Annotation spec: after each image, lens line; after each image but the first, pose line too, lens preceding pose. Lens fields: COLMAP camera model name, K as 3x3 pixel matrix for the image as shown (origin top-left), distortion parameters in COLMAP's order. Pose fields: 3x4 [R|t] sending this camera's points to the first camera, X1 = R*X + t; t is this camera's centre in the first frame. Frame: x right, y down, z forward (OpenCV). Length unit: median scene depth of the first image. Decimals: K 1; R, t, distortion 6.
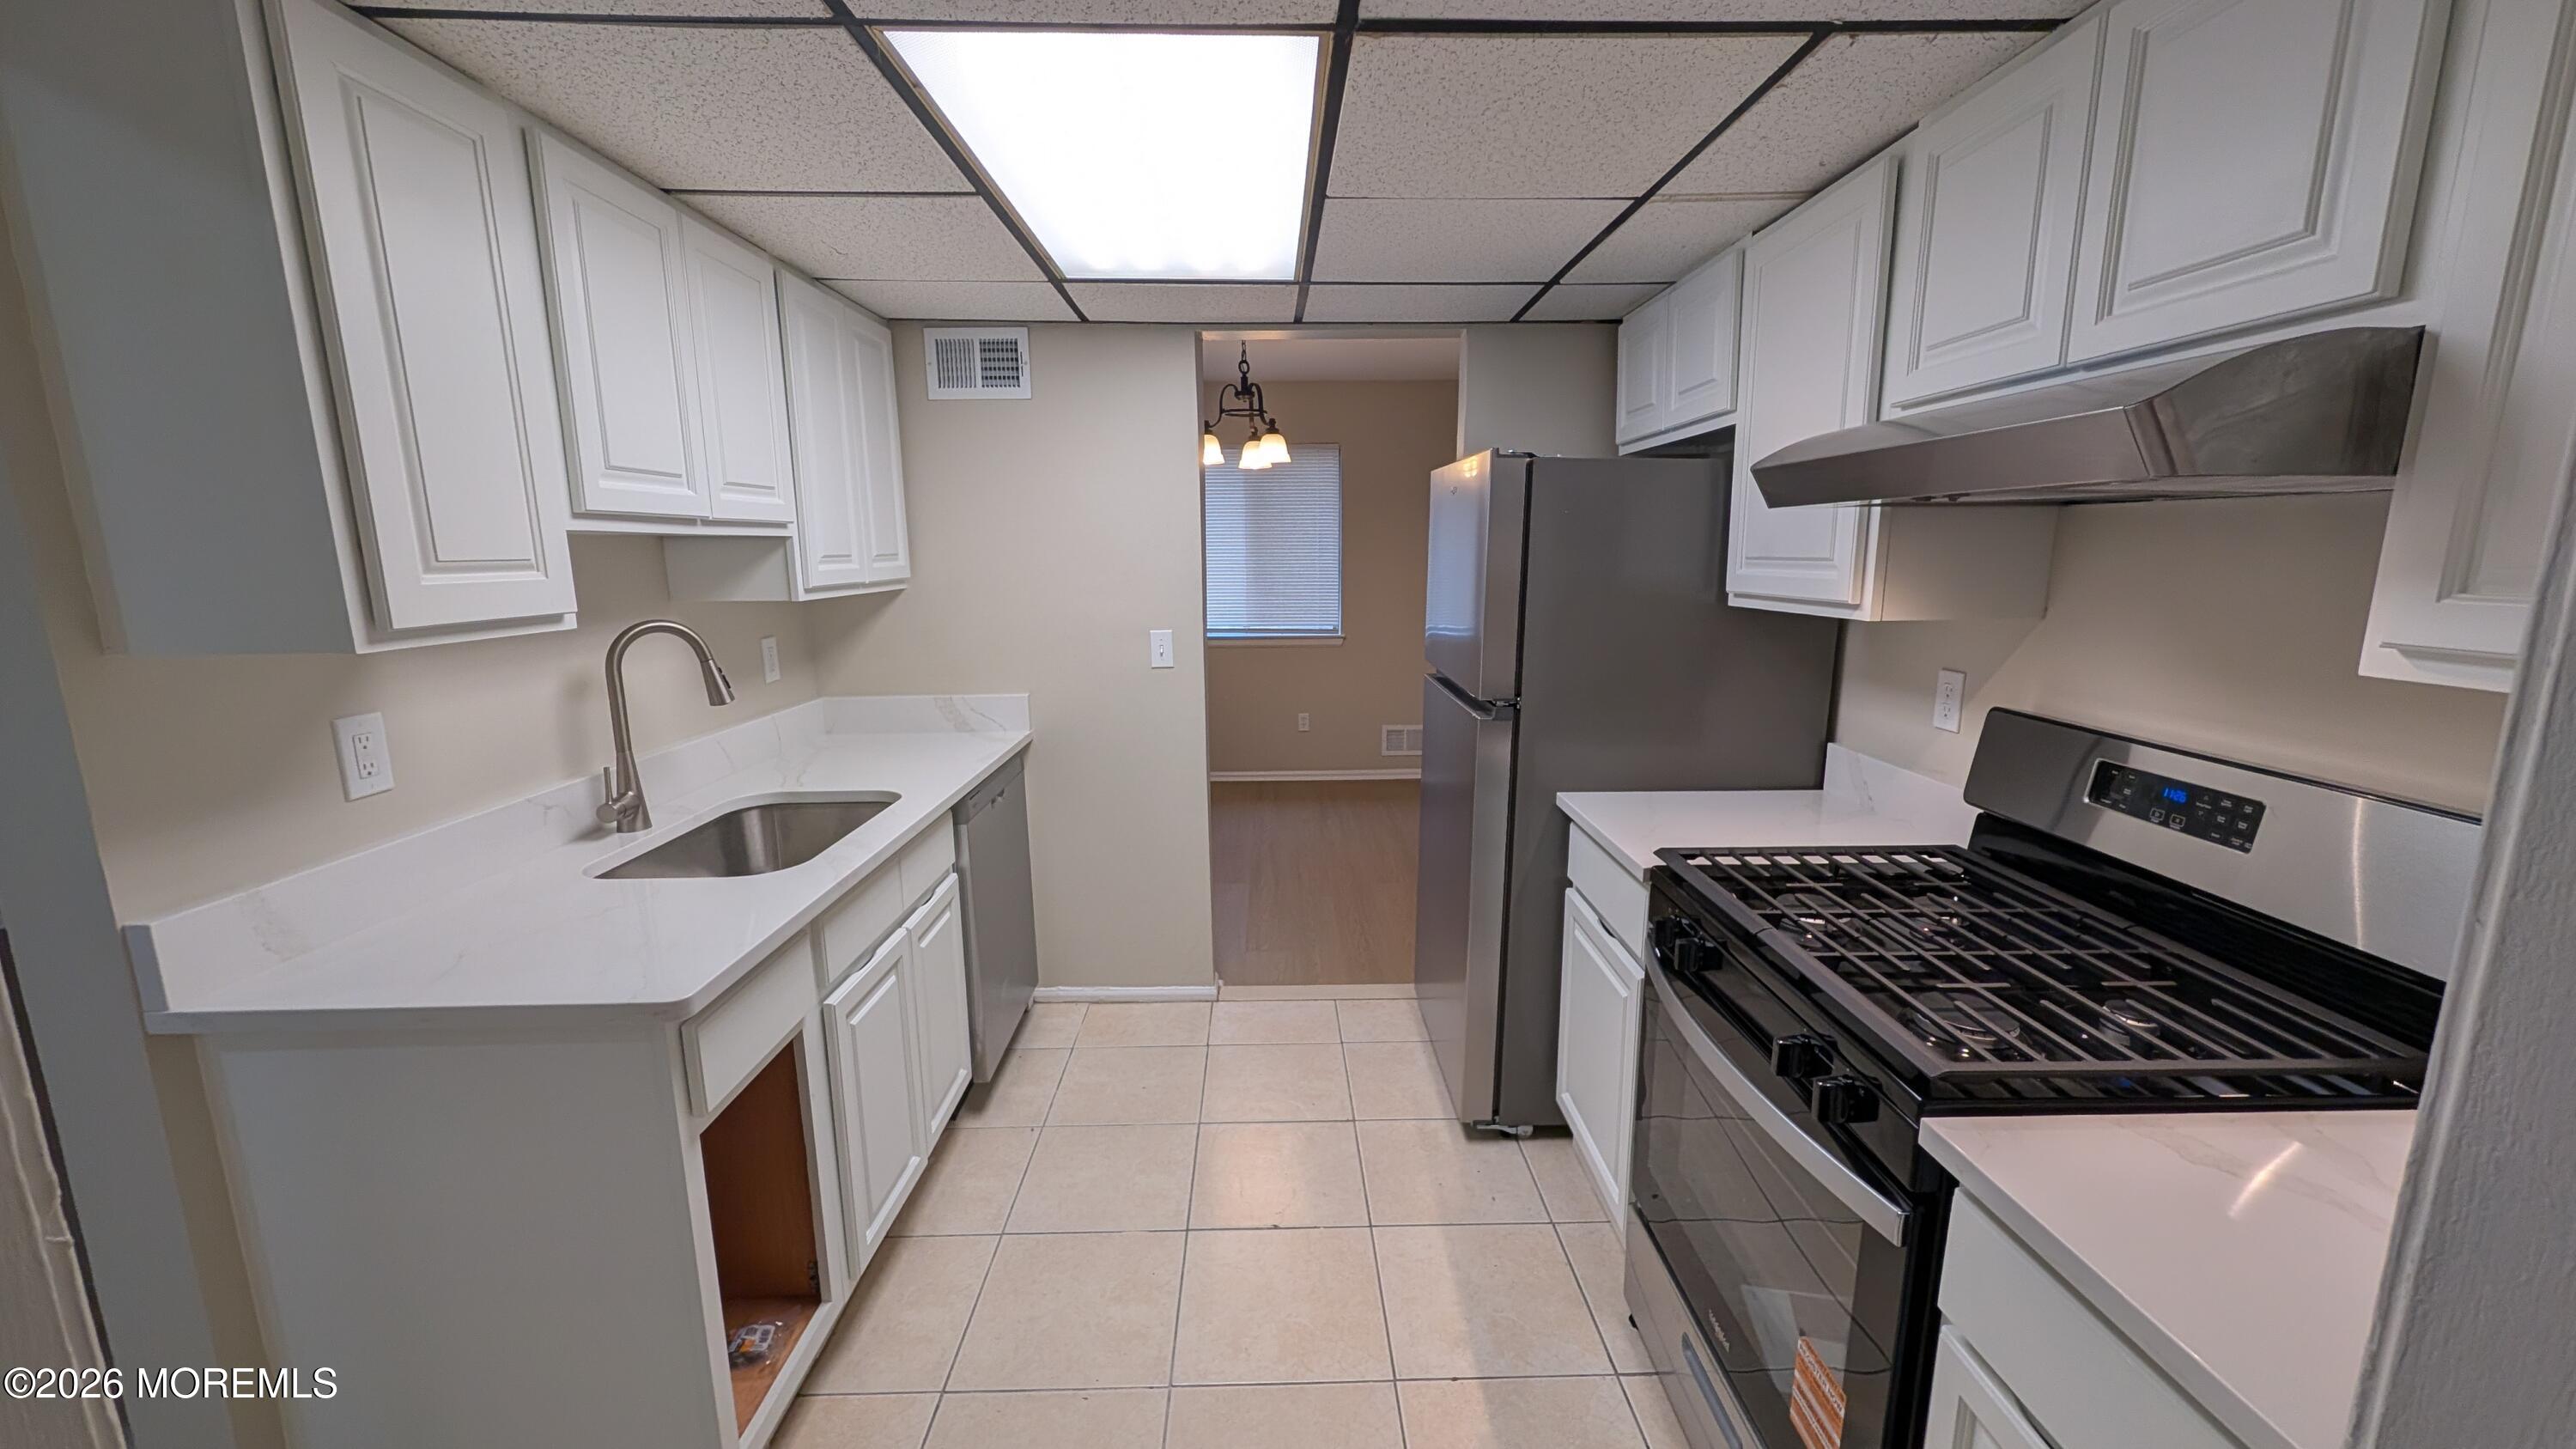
lens RADIAL K [[981.1, 0, 1292.4], [0, 981.1, 732.4], [0, 0, 1]] dist [0.000057, 0.000040]
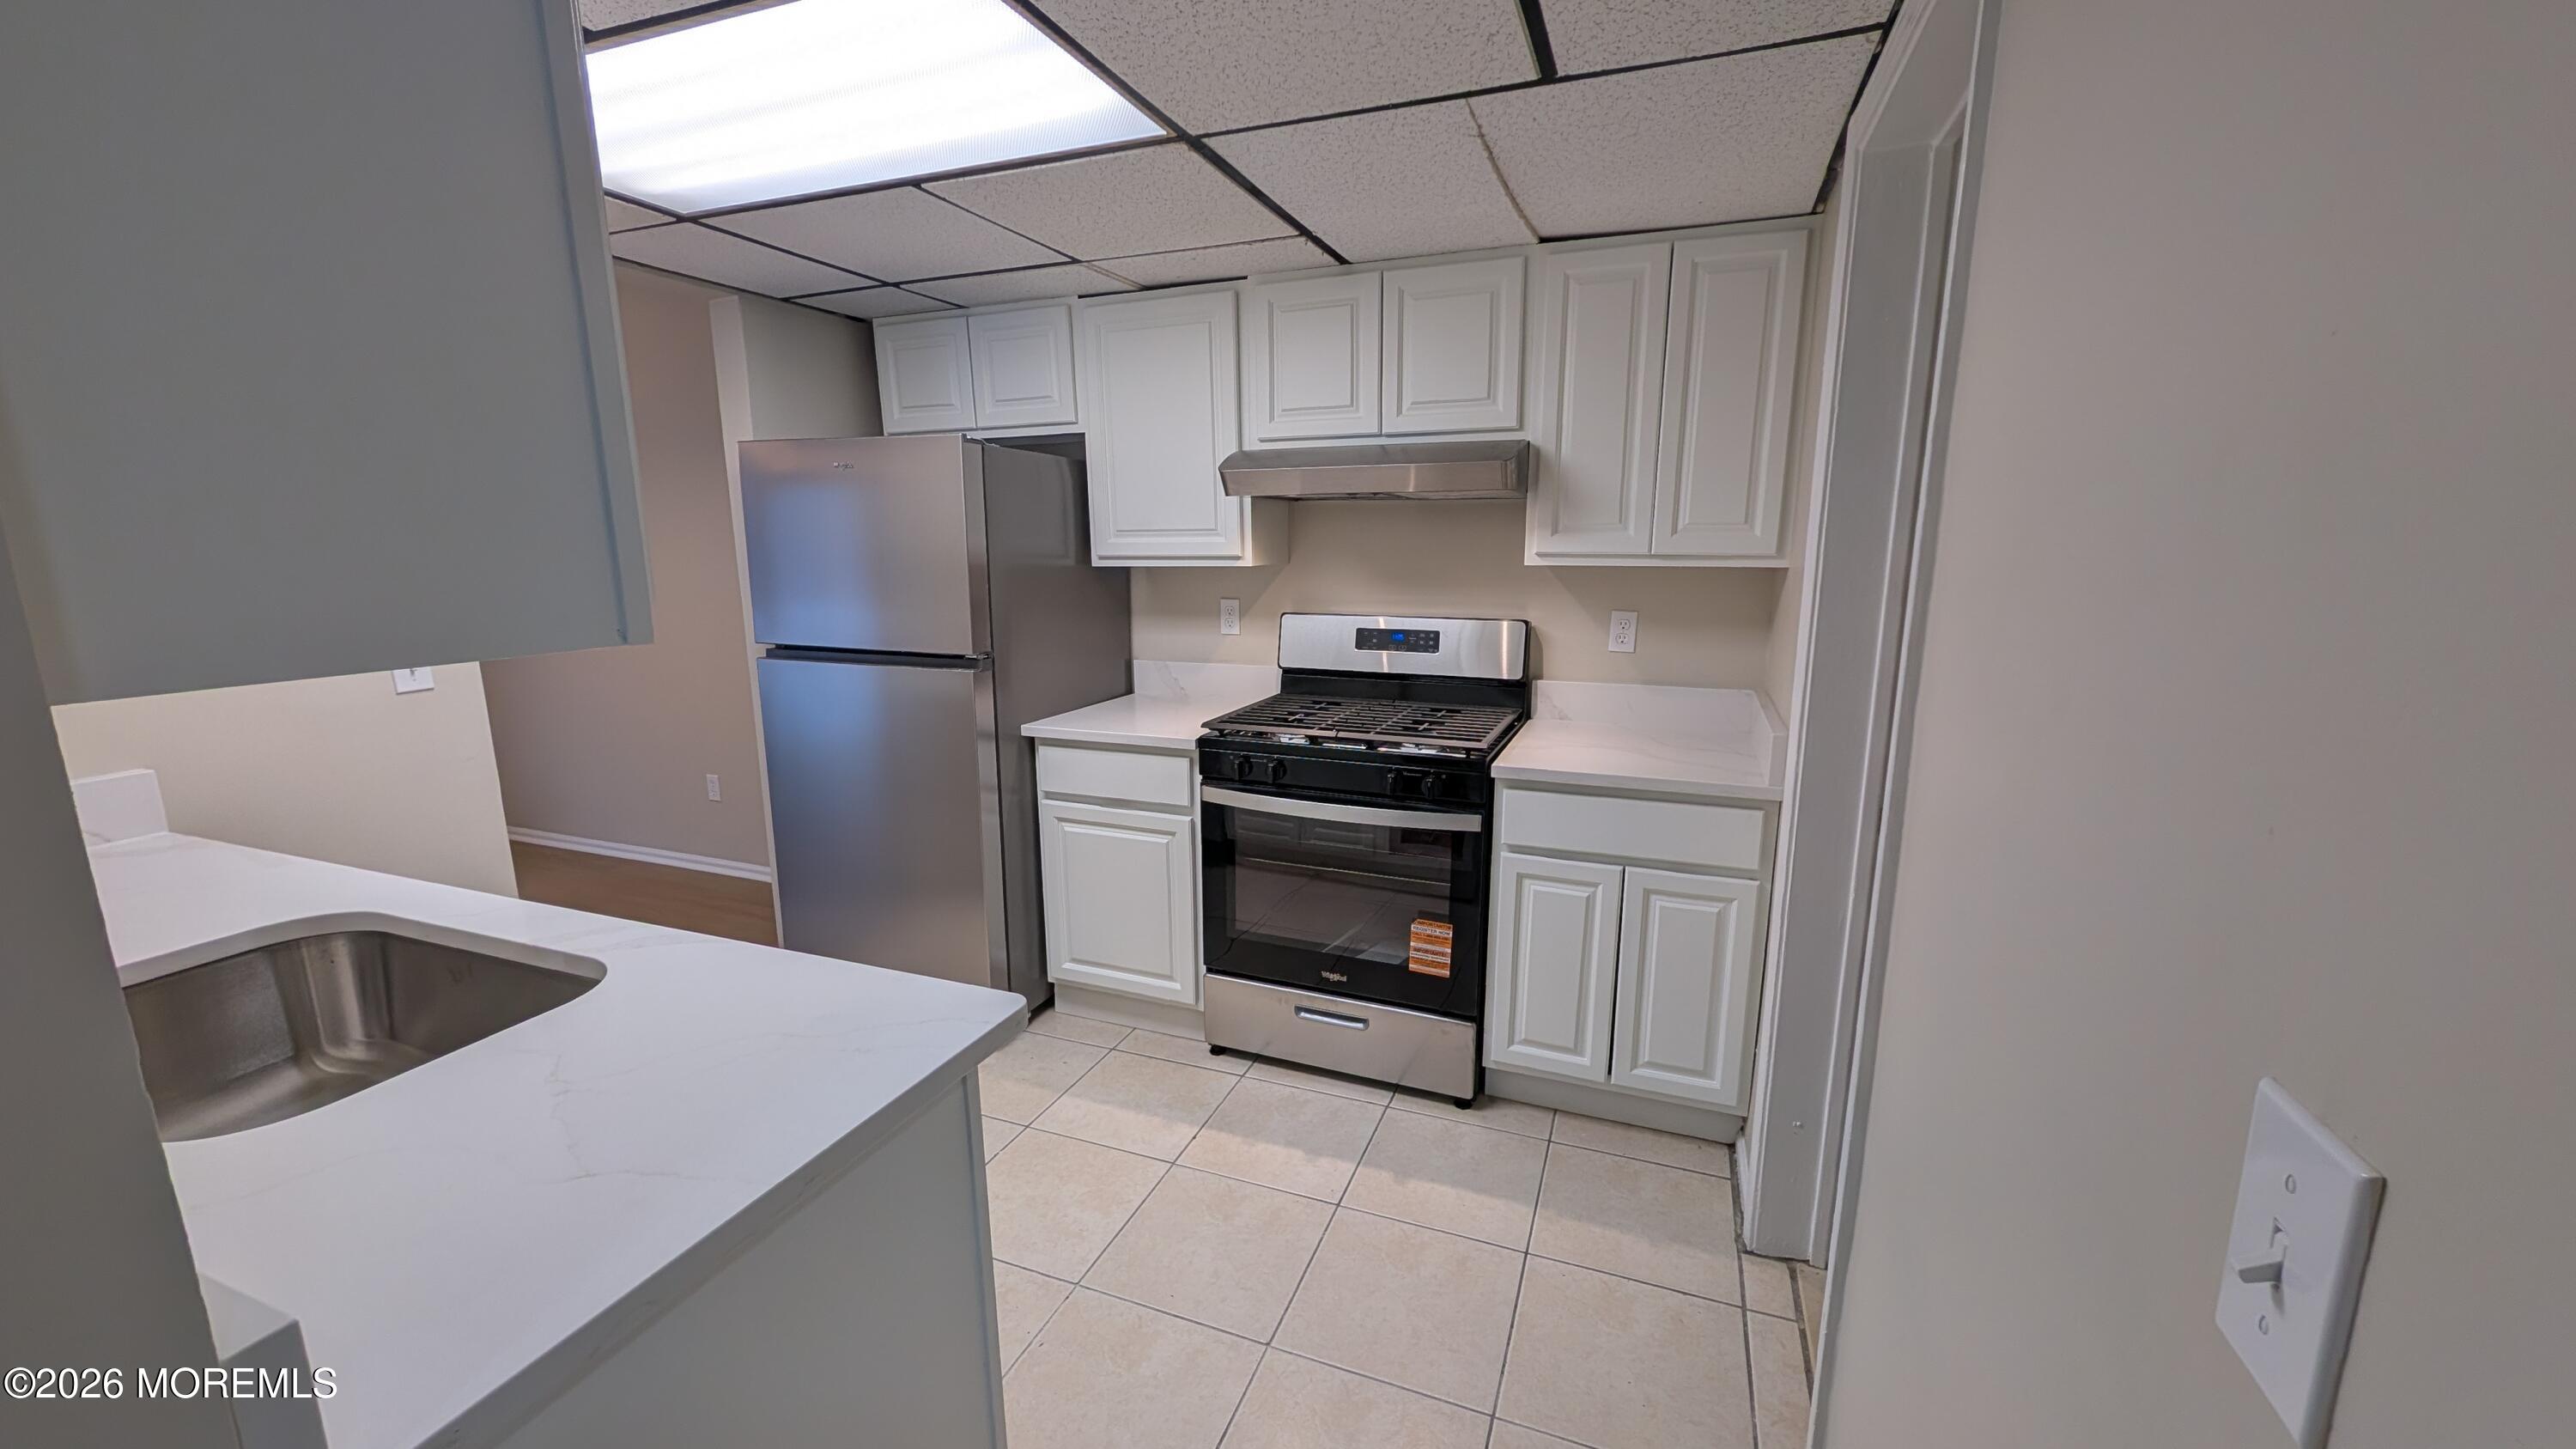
lens RADIAL K [[987.5, 0, 1286.8], [0, 987.5, 729.1], [0, 0, 1]] dist [-0.000677, -0.000229]
pose [[0.383326, -0.171933, 0.907469, -0.799890], [0.173668, 0.978413, 0.112015, -0.015406], [-0.907139, 0.114660, 0.404911, 0.239244]]
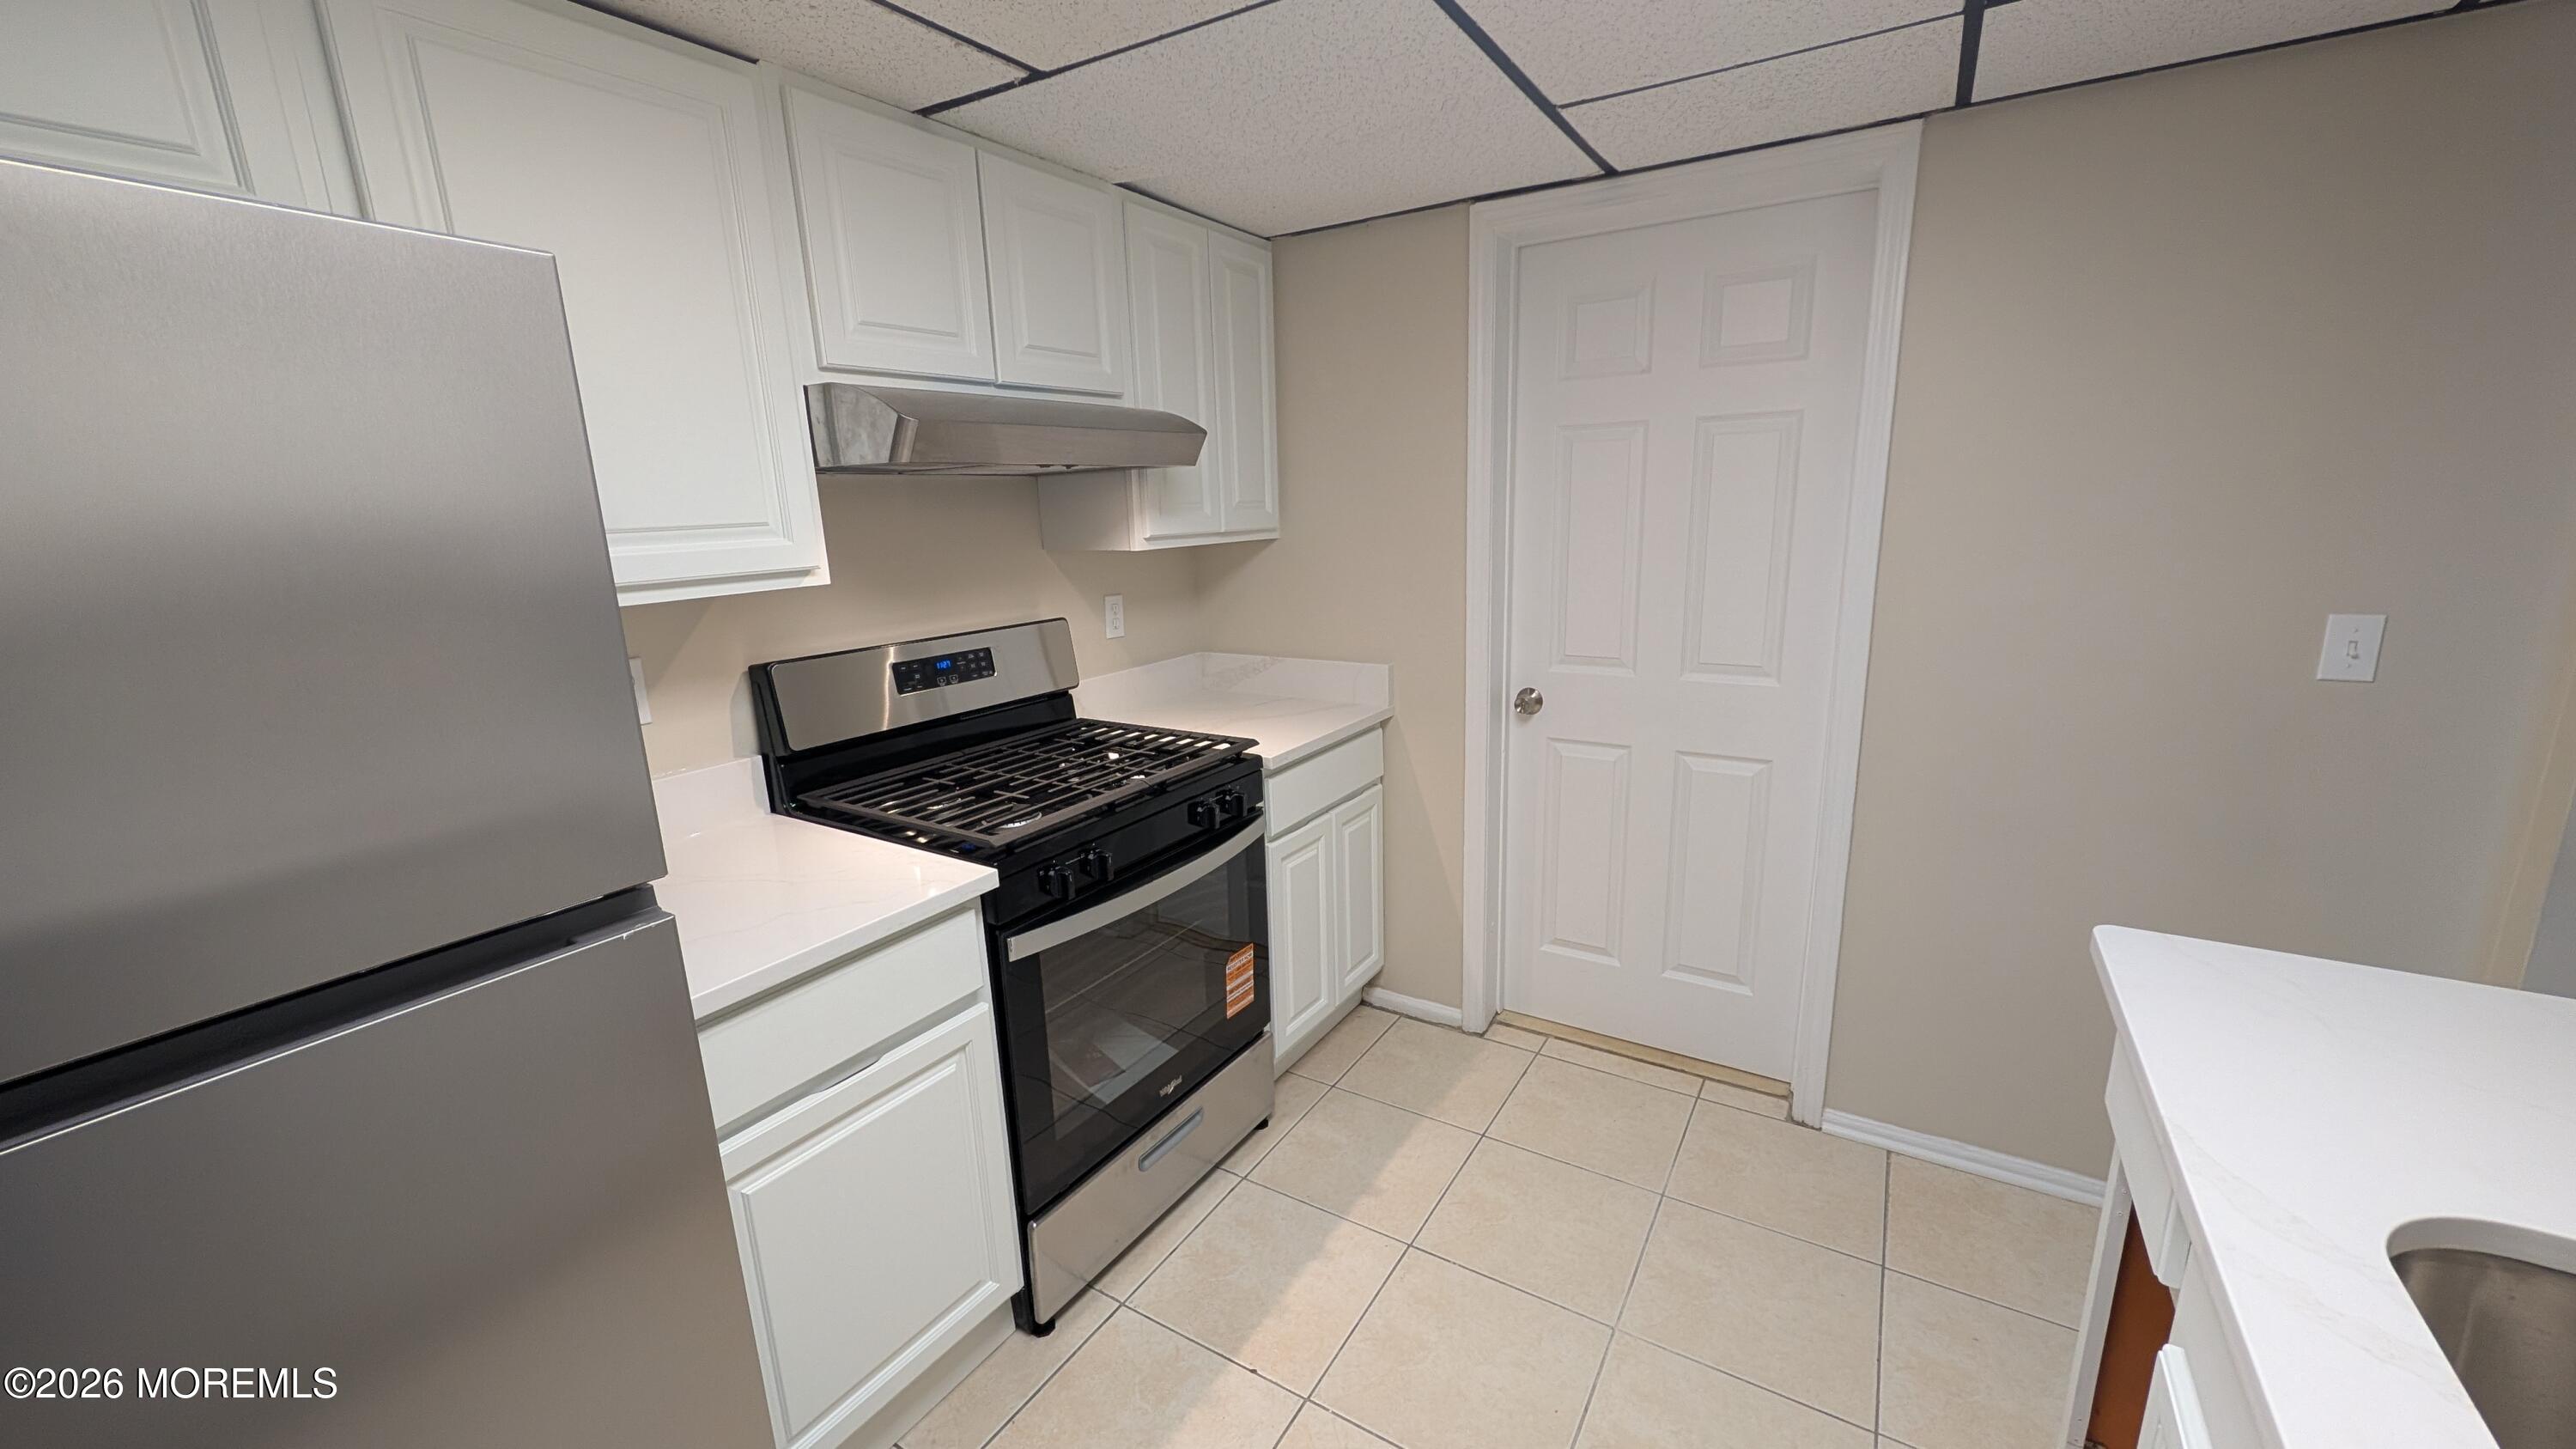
lens RADIAL K [[977.7, 0, 1296.8], [0, 977.7, 731.0], [0, 0, 1]] dist [-0.002165, -0.000116]
pose [[-0.836541, -0.095635, 0.539493, -0.282981], [0.137401, 0.916568, 0.375533, -0.230575], [-0.530396, 0.388276, -0.753606, 1.268336]]
